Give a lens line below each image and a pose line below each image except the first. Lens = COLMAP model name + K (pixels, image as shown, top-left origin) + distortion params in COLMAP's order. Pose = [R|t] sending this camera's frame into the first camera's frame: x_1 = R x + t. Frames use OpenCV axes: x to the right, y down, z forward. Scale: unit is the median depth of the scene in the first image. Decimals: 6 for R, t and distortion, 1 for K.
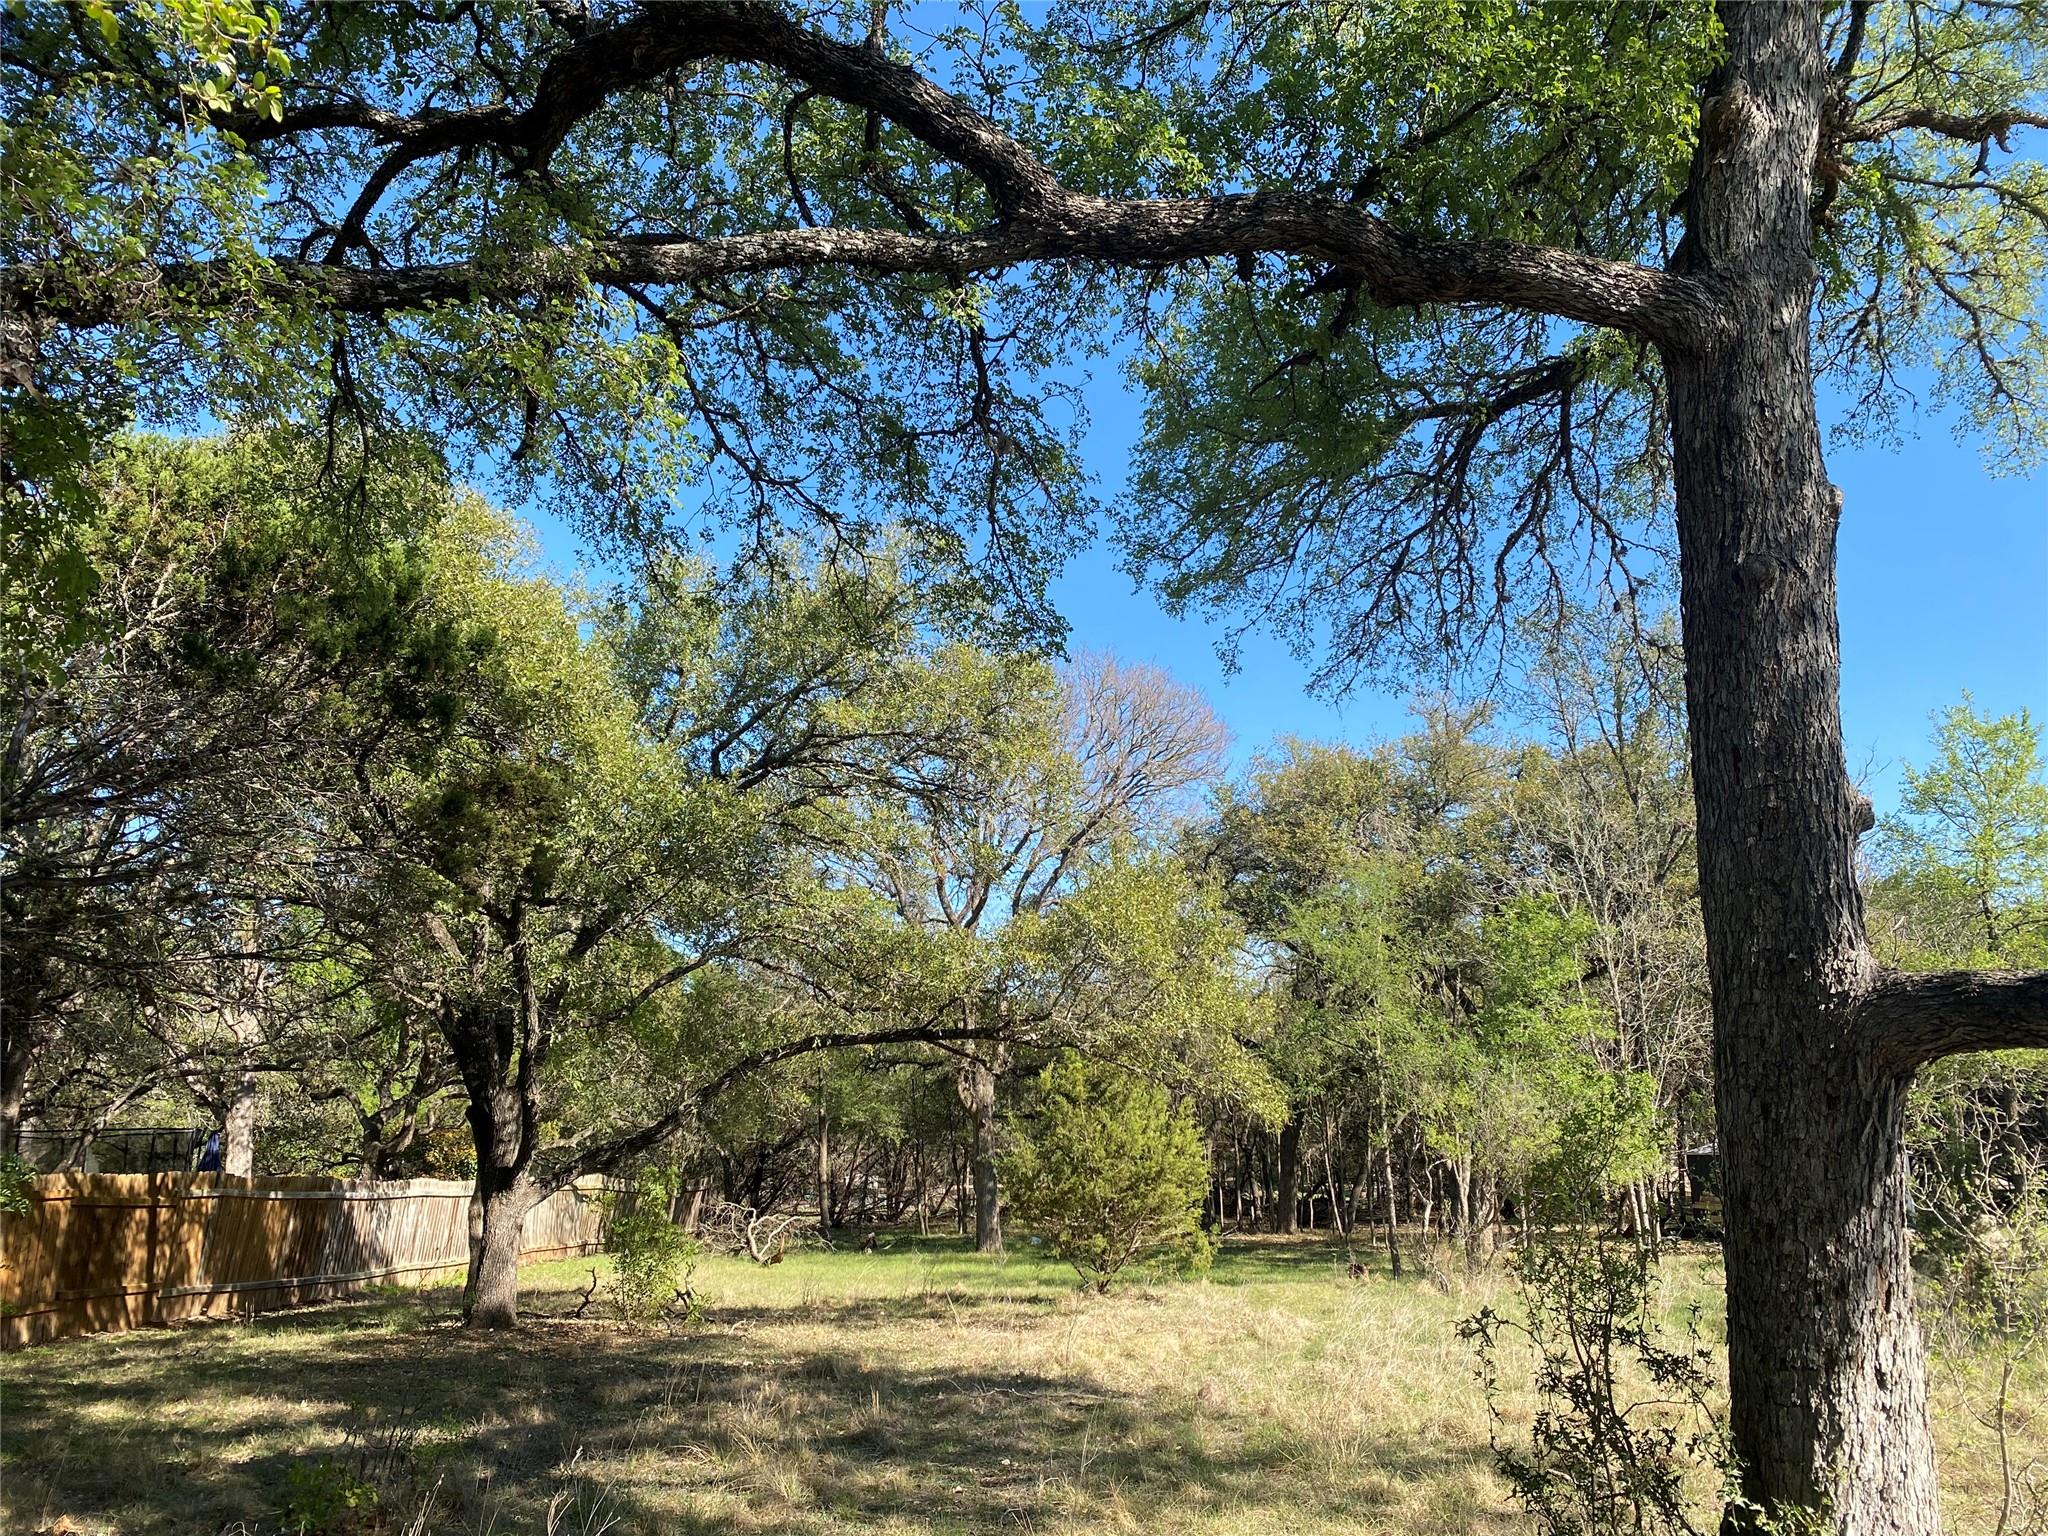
lens RADIAL K [[1560.2, 0, 1031.5], [0, 1560.2, 776.9], [0, 0, 1]] dist [0.040014, -0.041312]
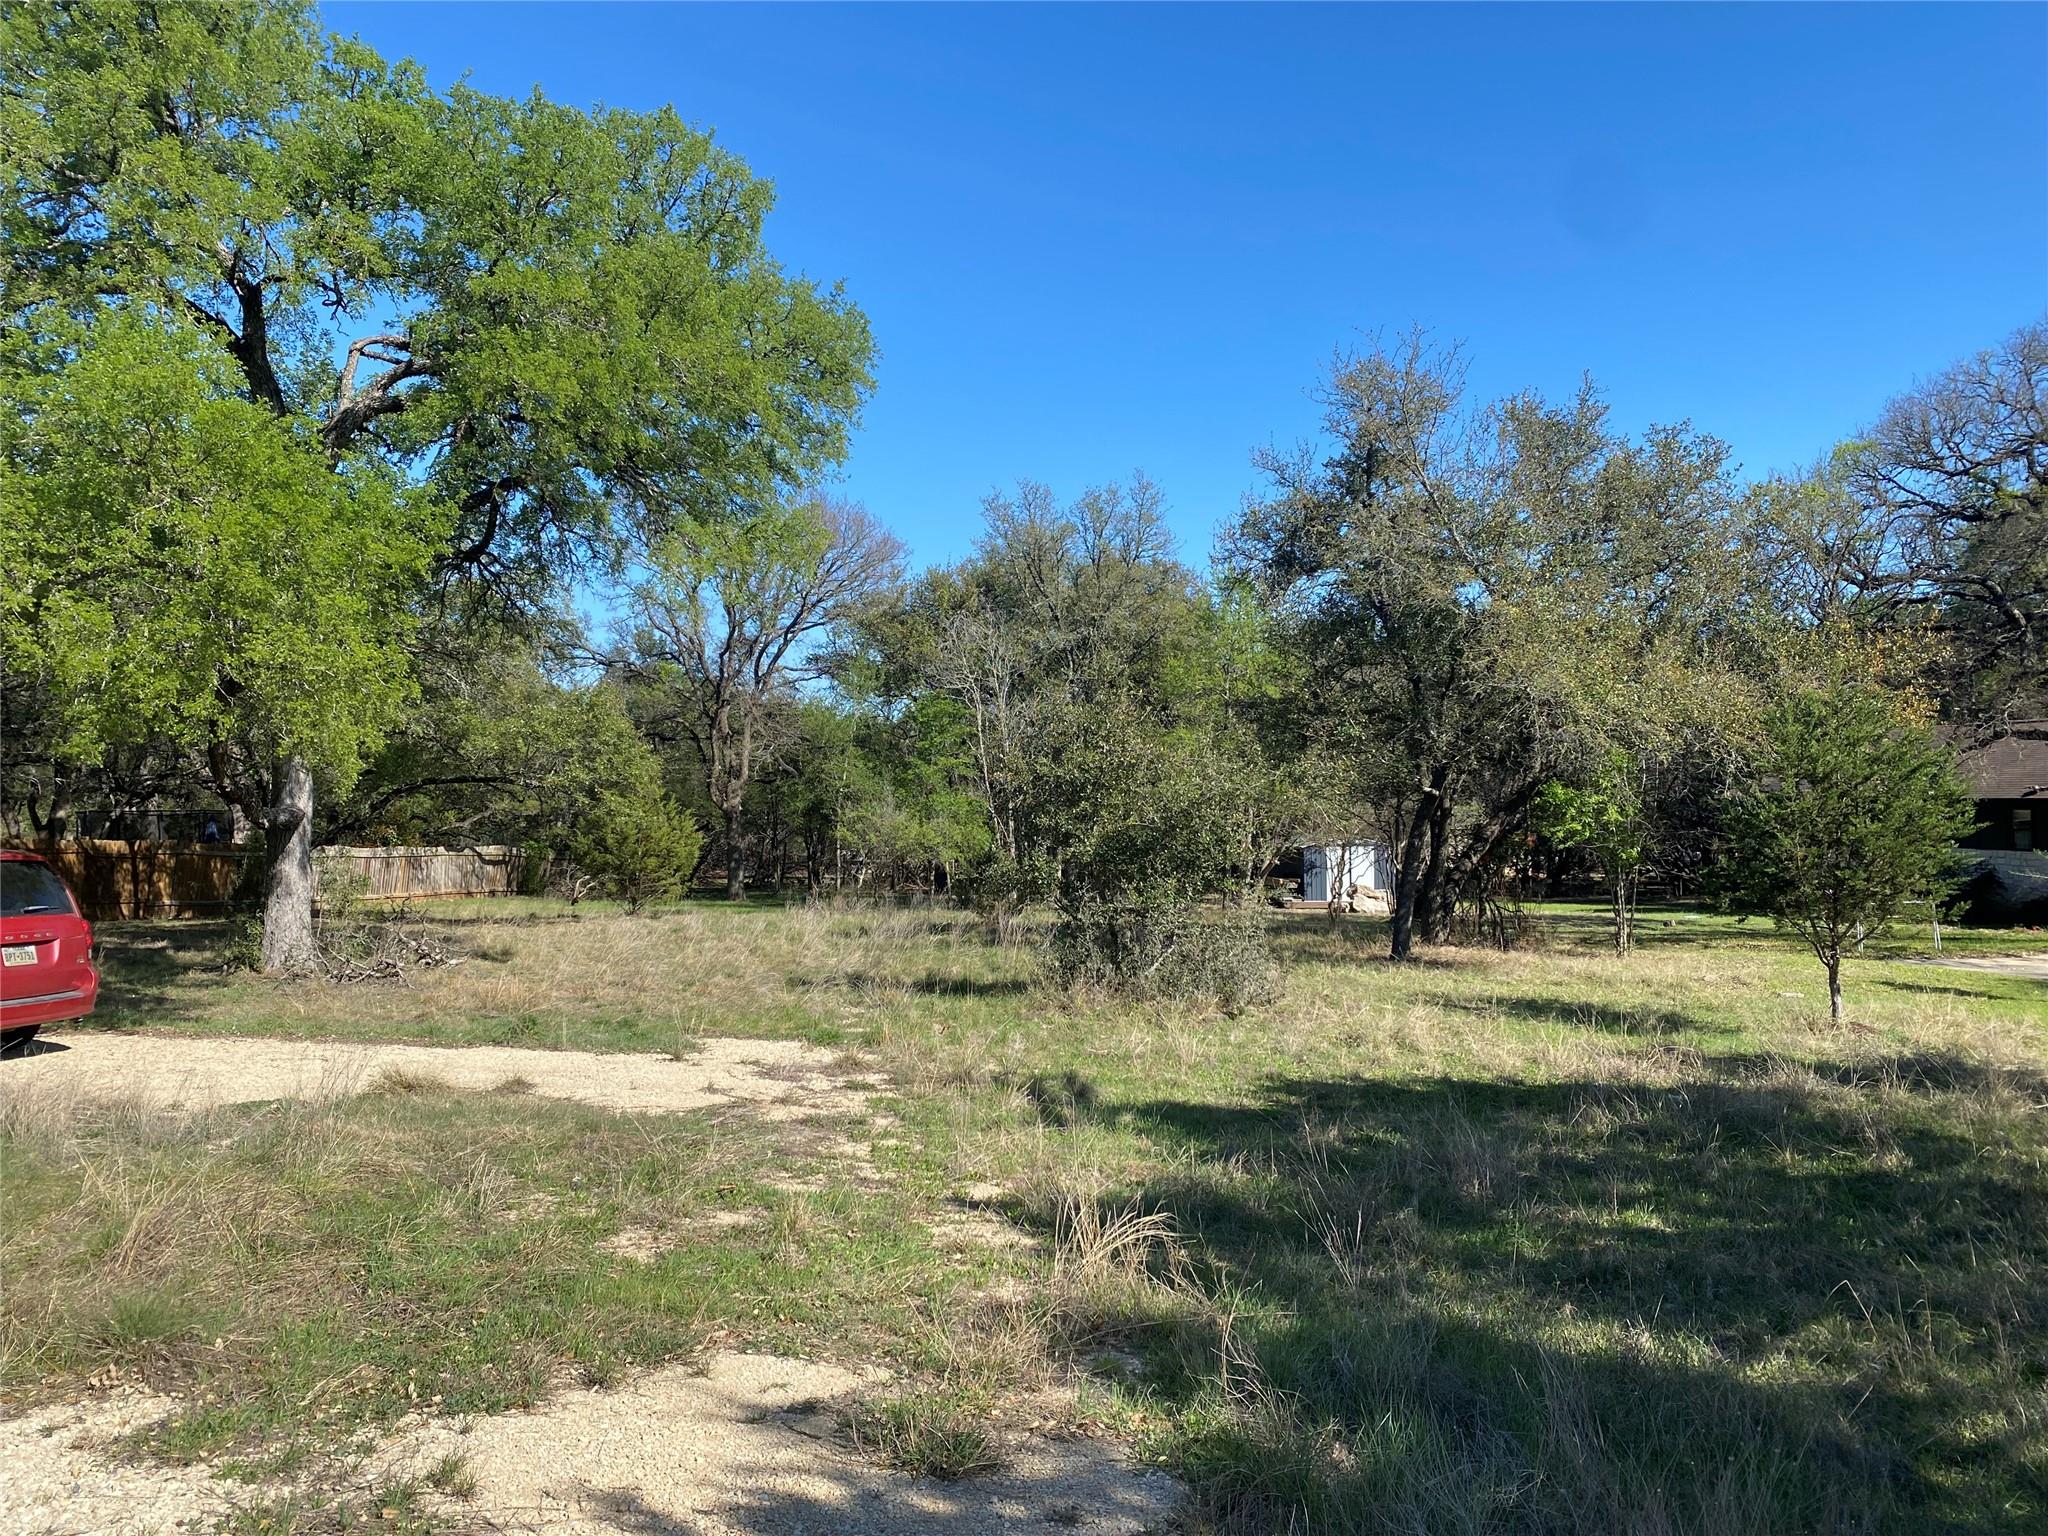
lens RADIAL K [[1560.2, 0, 1044.6], [0, 1560.2, 761.1], [0, 0, 1]] dist [0.040014, -0.041312]
pose [[0.993041, 0.004372, -0.117689, 0.818113], [0.018630, 0.980896, 0.193637, -0.205593], [0.116287, -0.194482, 0.973989, -0.741212]]
